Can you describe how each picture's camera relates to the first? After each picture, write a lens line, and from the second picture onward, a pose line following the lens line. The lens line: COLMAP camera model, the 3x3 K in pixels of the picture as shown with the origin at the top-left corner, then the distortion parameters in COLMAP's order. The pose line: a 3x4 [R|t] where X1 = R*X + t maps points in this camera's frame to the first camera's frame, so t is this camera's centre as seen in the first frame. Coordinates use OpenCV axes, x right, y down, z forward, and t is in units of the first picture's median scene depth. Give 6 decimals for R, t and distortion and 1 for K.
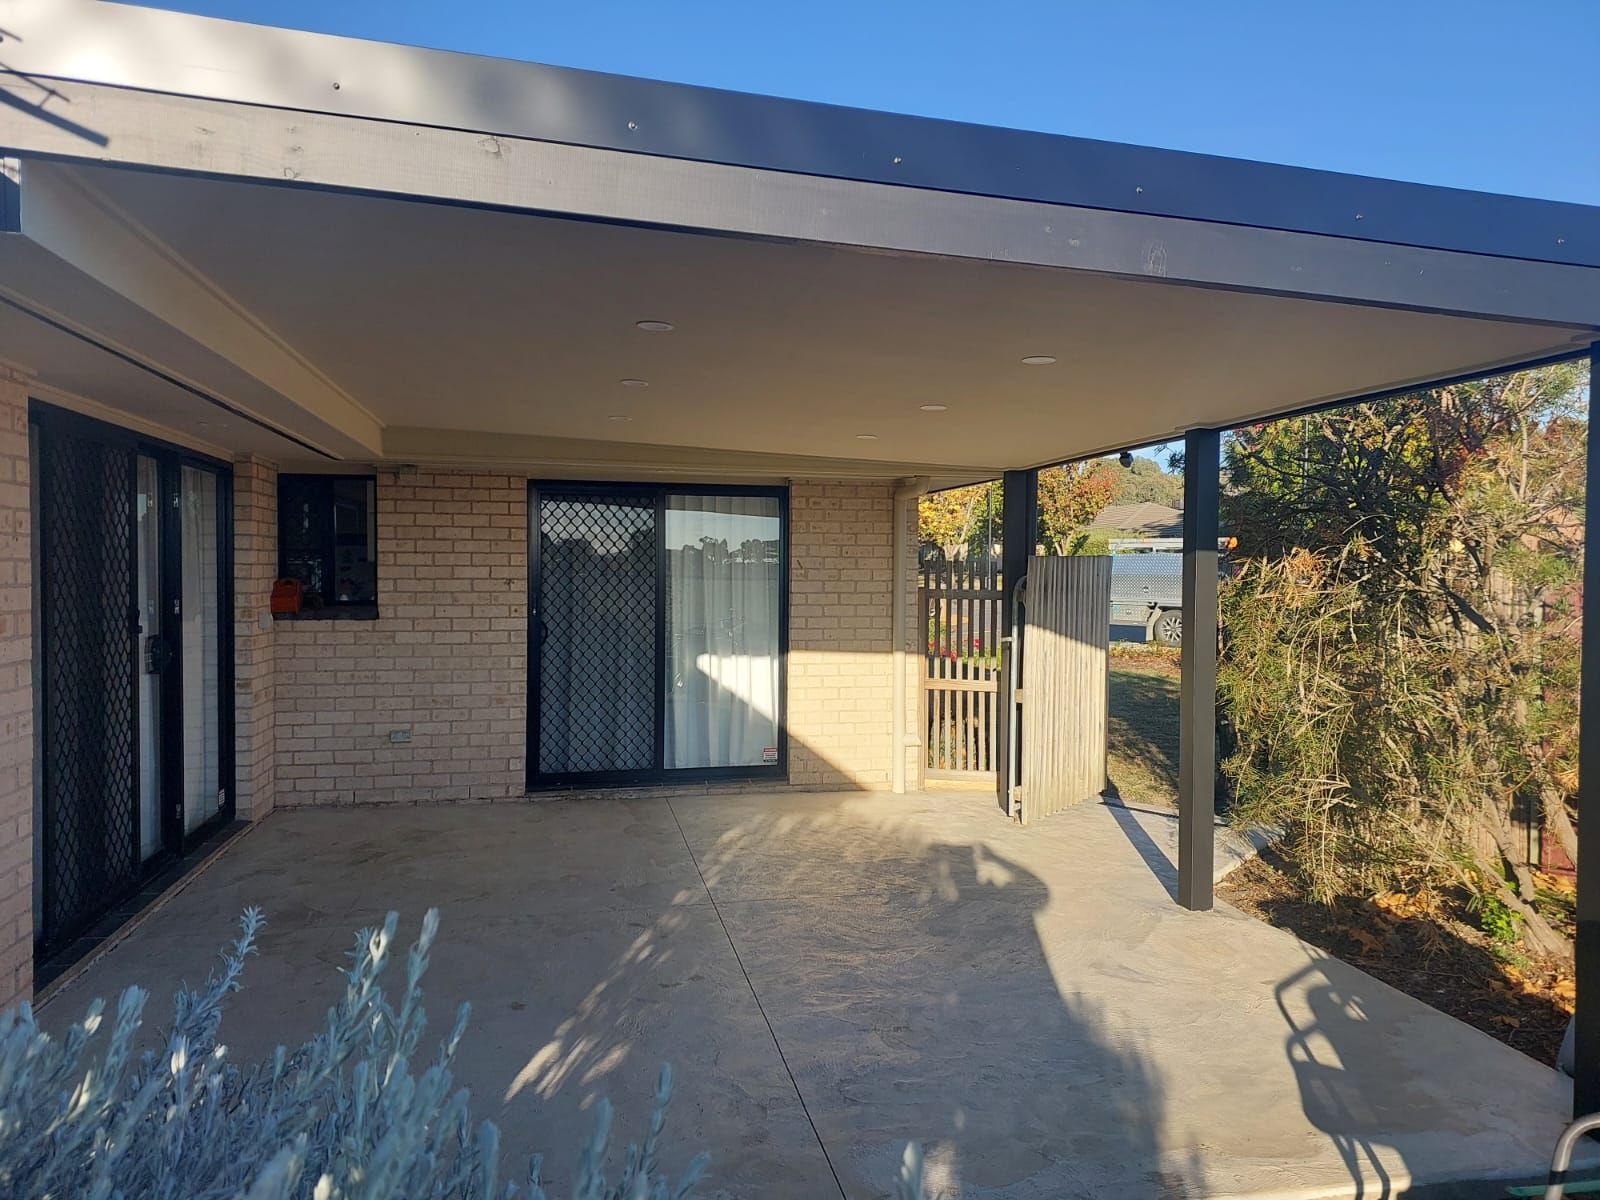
lens RADIAL K [[1079.9, 0, 798.1], [0, 1079.9, 596.2], [0, 0, 1]] dist [0.059679, -0.055431]
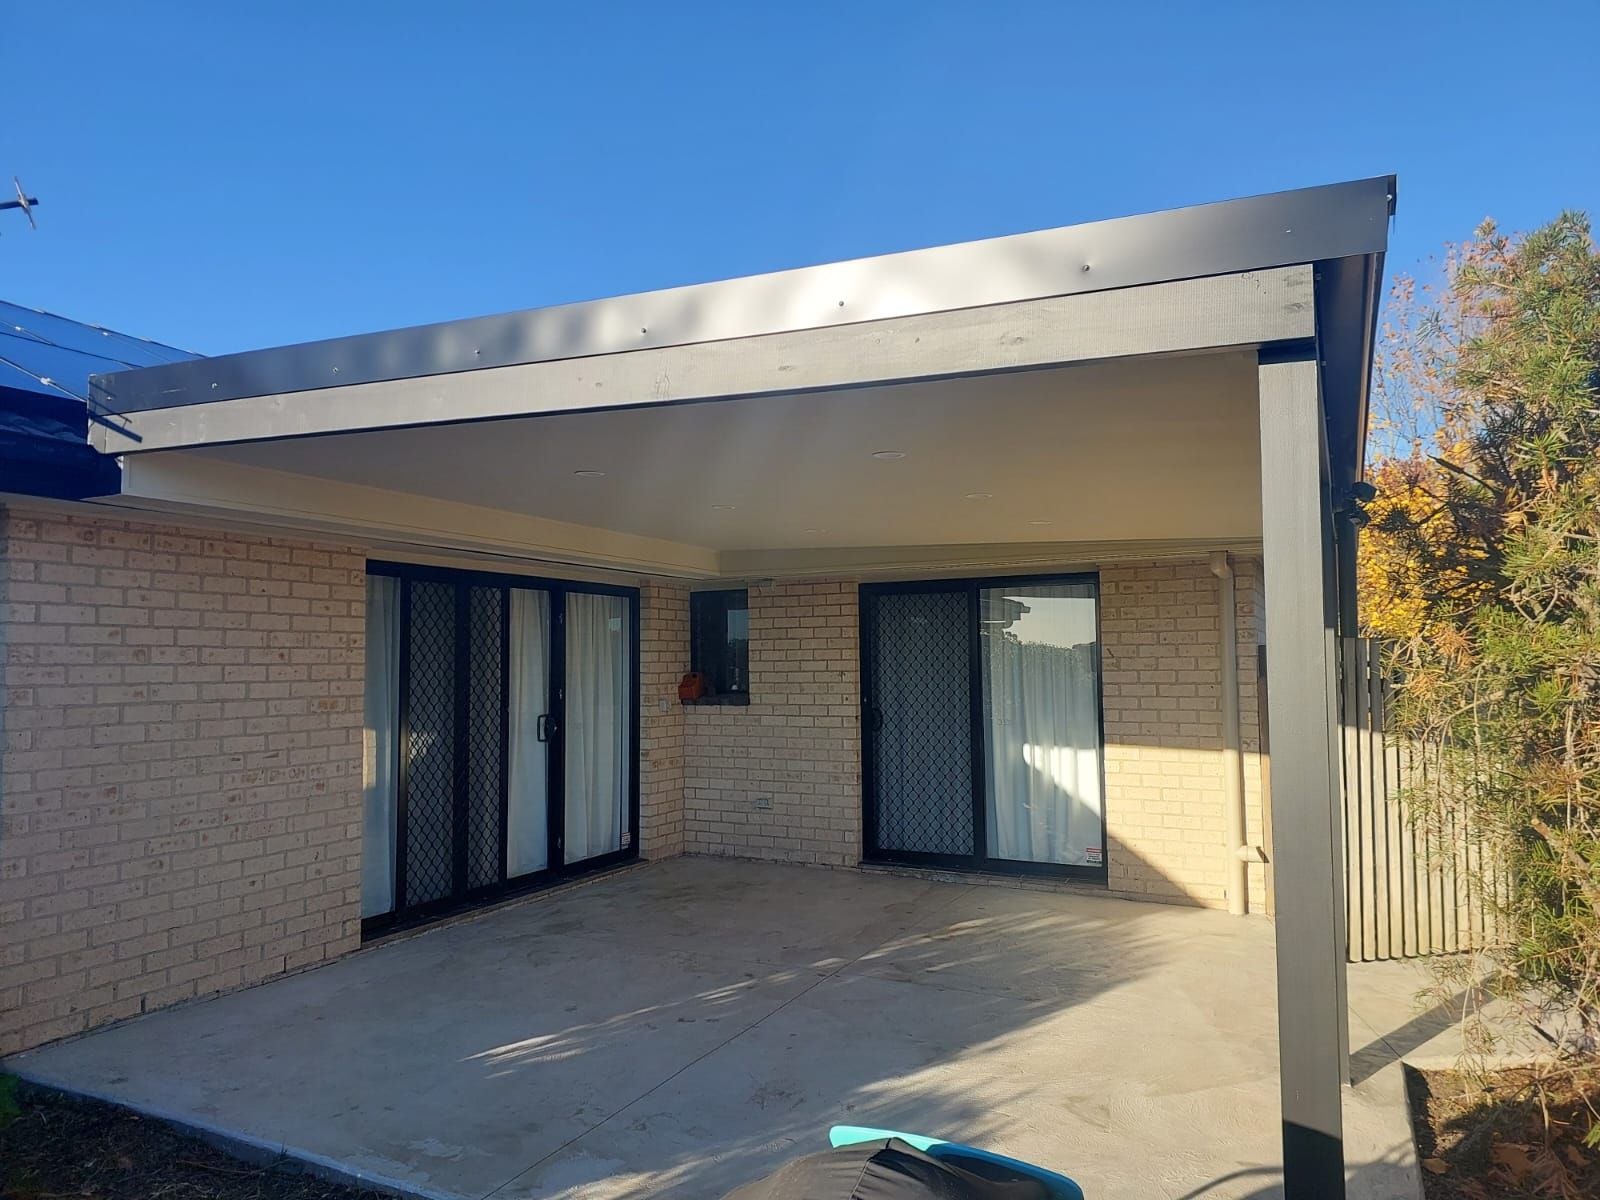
lens RADIAL K [[1079.9, 0, 793.8], [0, 1079.9, 607.6], [0, 0, 1]] dist [0.059679, -0.055431]
pose [[0.776053, -0.047386, -0.628885, 0.420597], [-0.000184, 0.997156, -0.075362, 0.002869], [0.630668, 0.058600, 0.773837, 0.084735]]
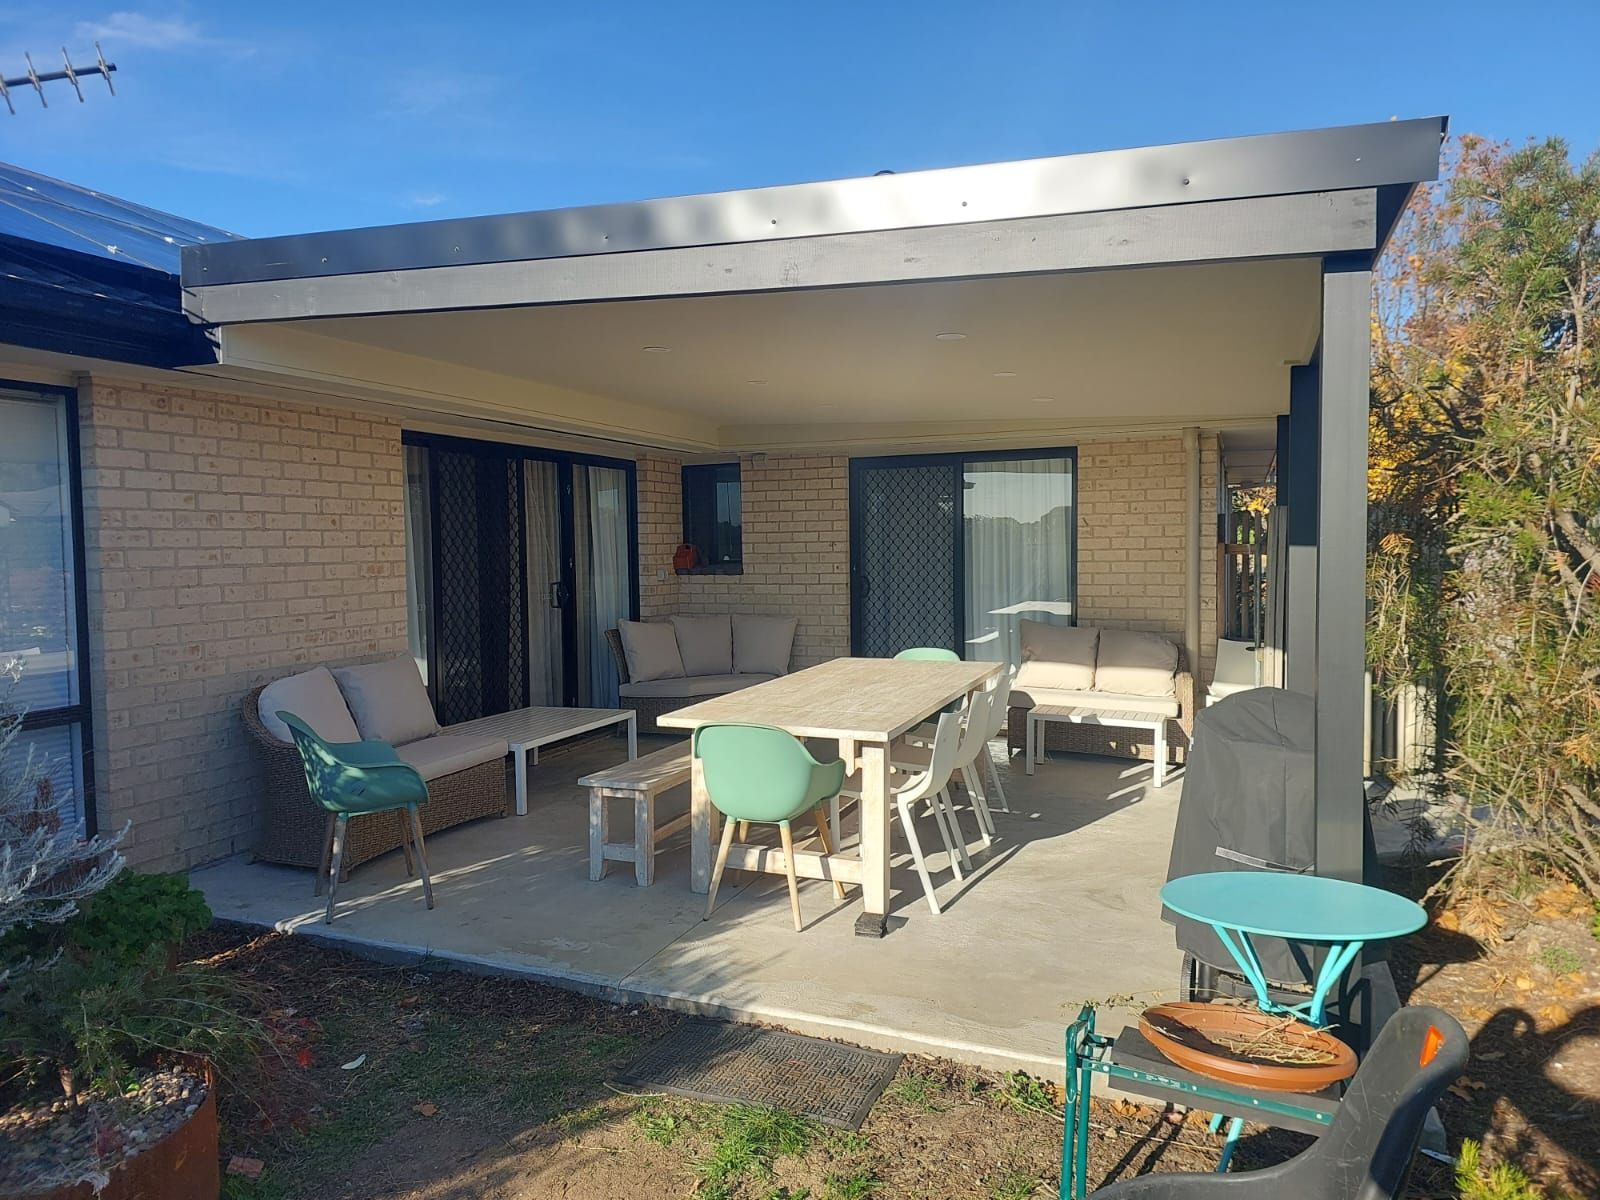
lens RADIAL K [[1079.9, 0, 813.2], [0, 1079.9, 587.8], [0, 0, 1]] dist [0.059679, -0.055431]
pose [[0.832230, 0.006055, -0.554397, 0.391987], [0.005002, 0.999818, 0.018428, 0.014056], [0.554408, -0.018109, 0.832048, -0.019099]]
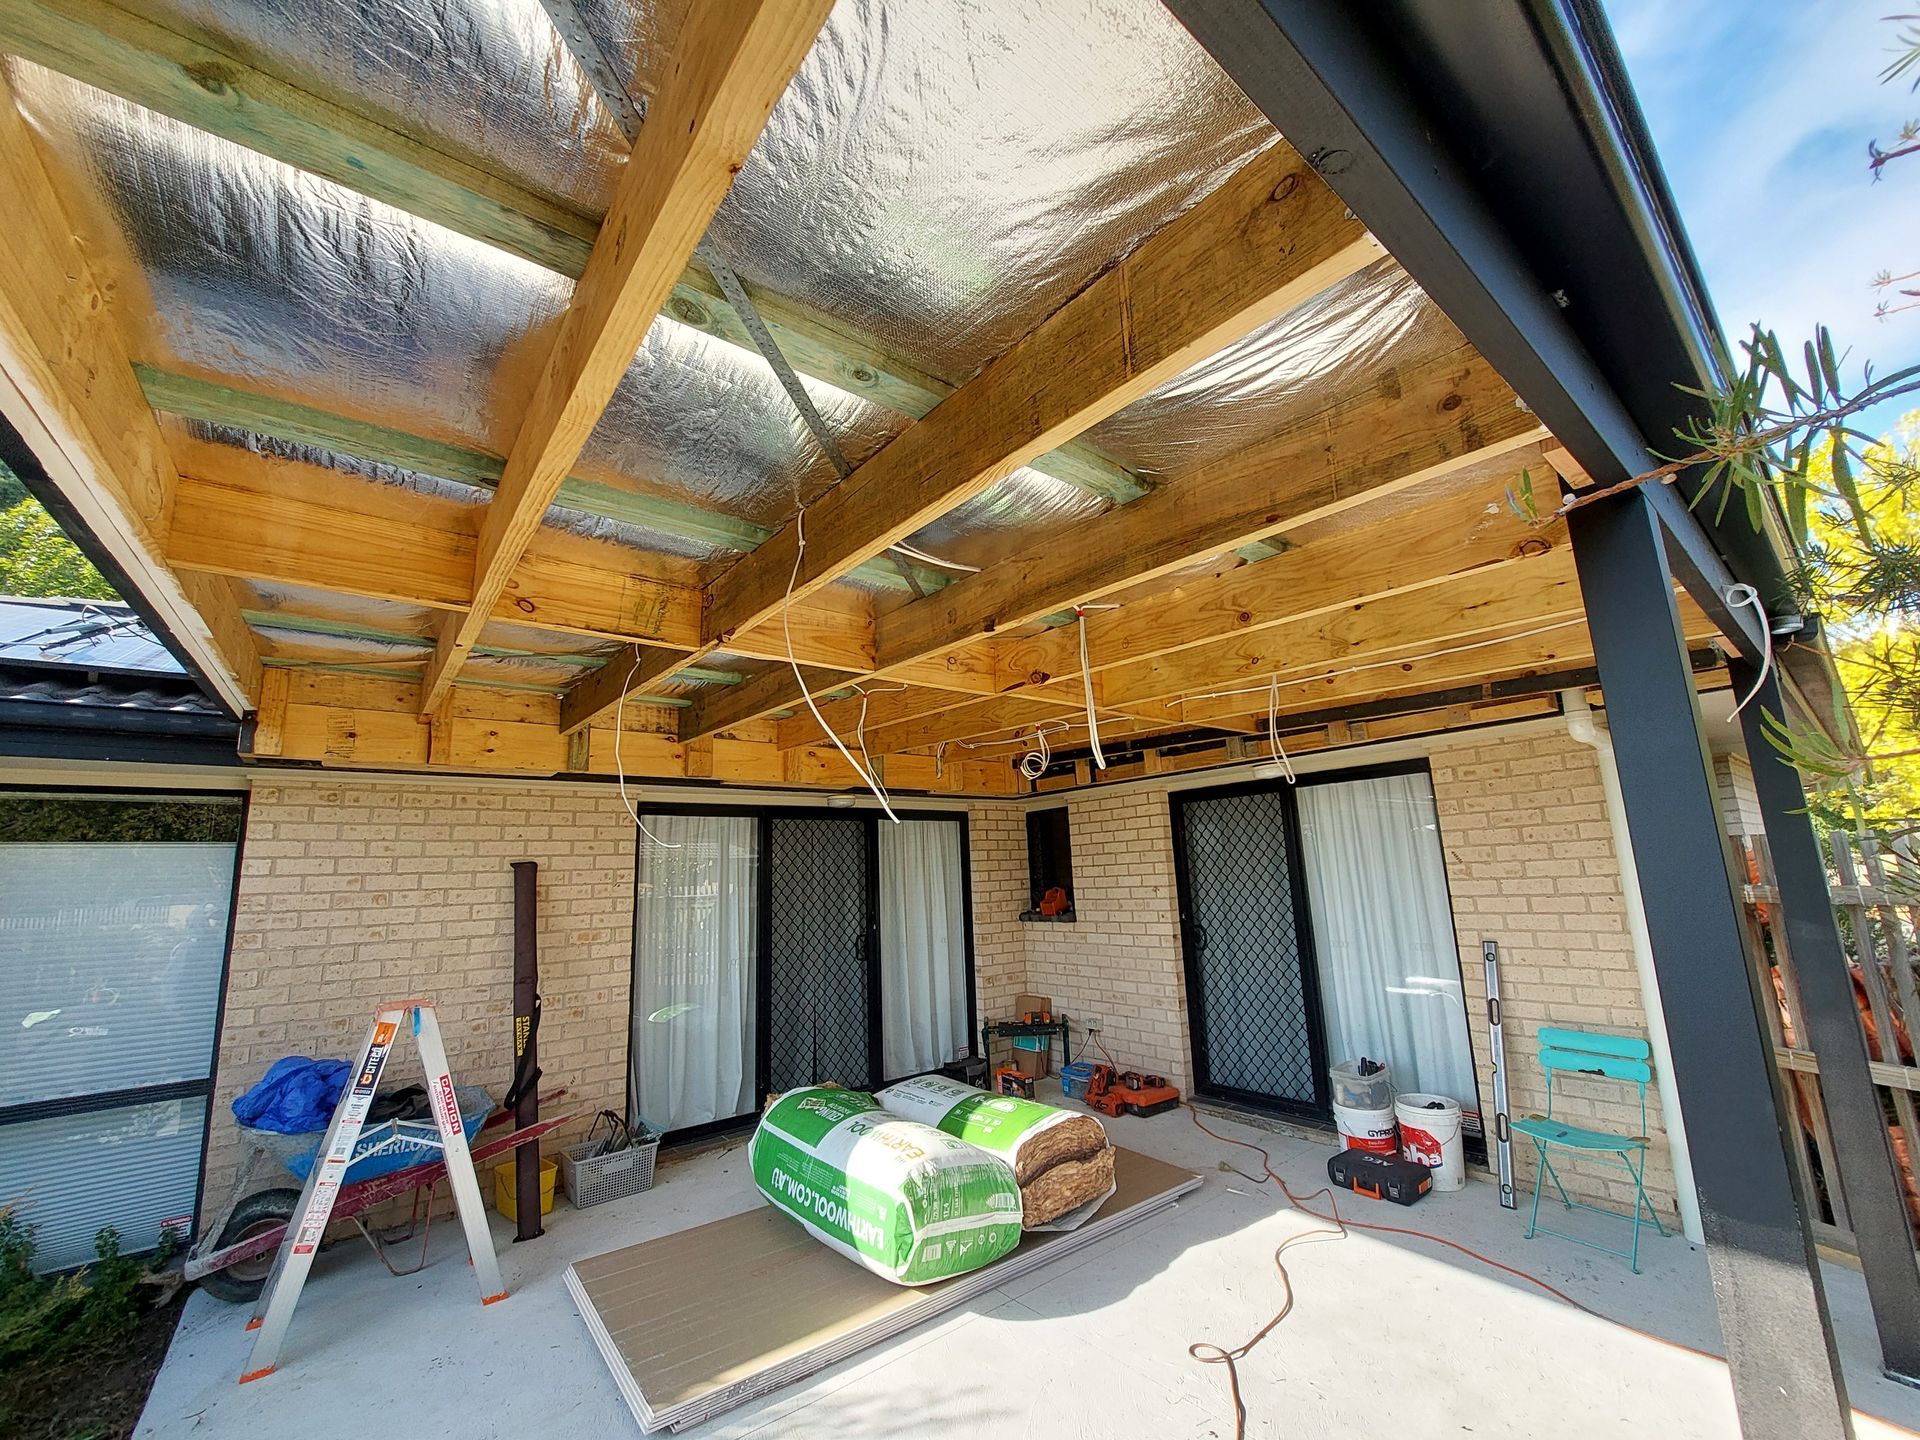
lens RADIAL K [[762.9, 0, 969.6], [0, 762.9, 733.7], [0, 0, 1]] dist [-0.010336, -0.003947]
pose [[0.450431, -0.190931, -0.872157, 0.354178], [0.022983, 0.979022, -0.202456, -0.015810], [0.892515, 0.071148, 0.445370, 0.489372]]
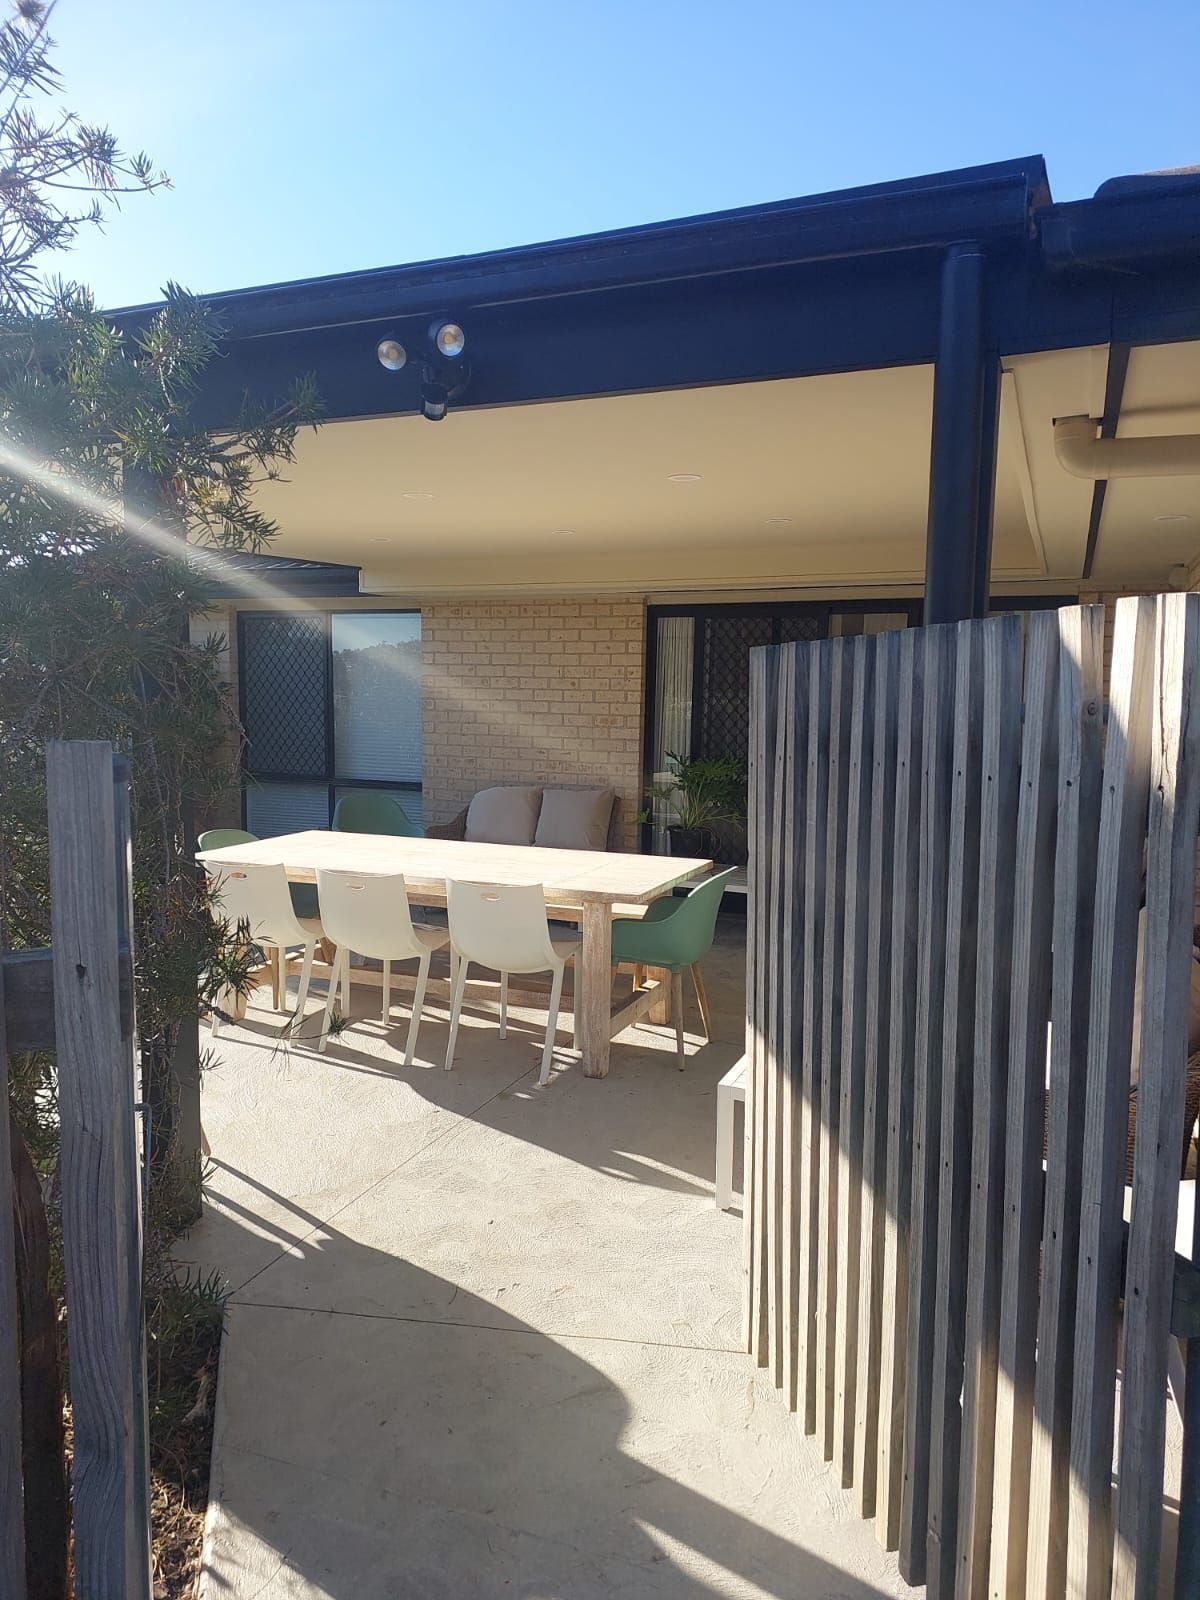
lens RADIAL K [[1079.9, 0, 607.0], [0, 1079.9, 808.9], [0, 0, 1]] dist [0.059679, -0.055431]
pose [[-0.575160, 0.072689, -0.814805, 0.522609], [-0.038693, 0.992512, 0.115855, -0.023794], [0.817125, 0.098162, -0.568041, 1.122269]]
